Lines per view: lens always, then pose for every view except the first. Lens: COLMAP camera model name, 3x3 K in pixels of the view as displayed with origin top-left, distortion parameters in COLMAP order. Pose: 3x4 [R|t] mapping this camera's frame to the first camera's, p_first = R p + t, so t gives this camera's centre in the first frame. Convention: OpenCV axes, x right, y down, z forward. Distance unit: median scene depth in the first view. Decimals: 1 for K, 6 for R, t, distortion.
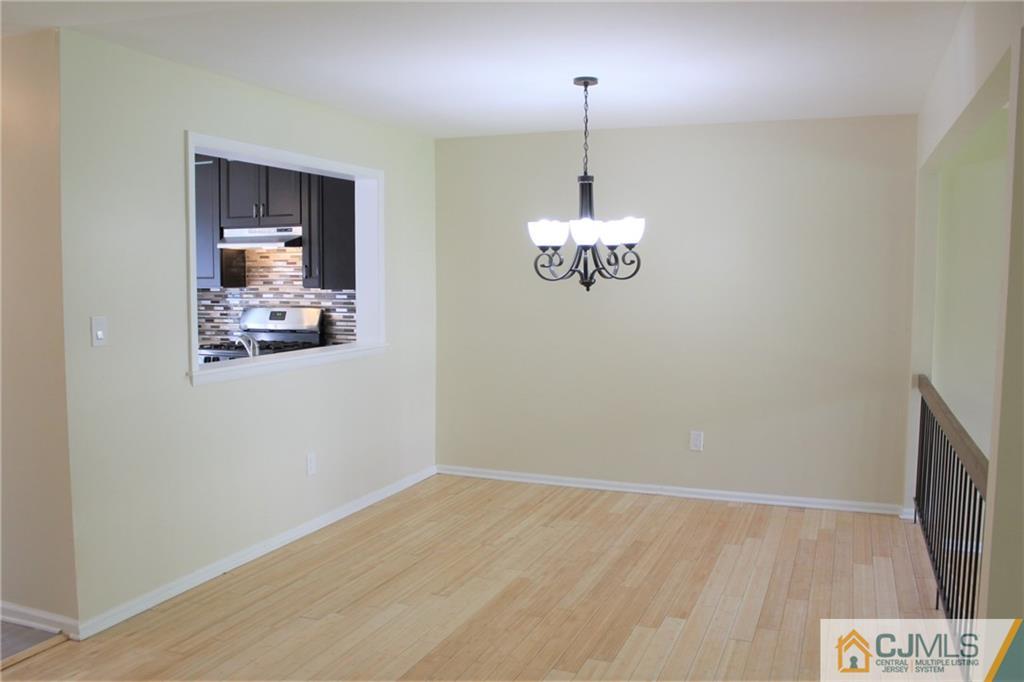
lens RADIAL K [[860.4, 0, 474.3], [0, 860.4, 352.2], [0, 0, 1]] dist [-0.136285, 0.110467]
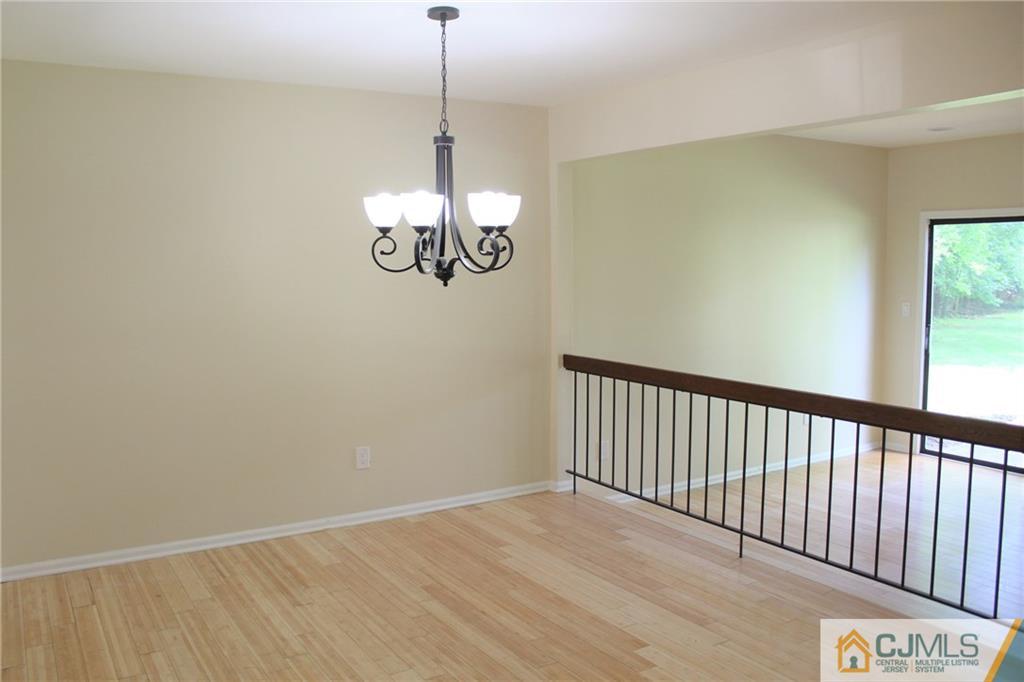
lens RADIAL K [[860.4, 0, 507.0], [0, 860.4, 340.9], [0, 0, 1]] dist [-0.136285, 0.110467]
pose [[0.588099, -0.081939, 0.804627, -0.421200], [0.083684, 0.995680, 0.040230, -0.043873], [-0.804448, 0.043676, 0.592416, 0.452188]]
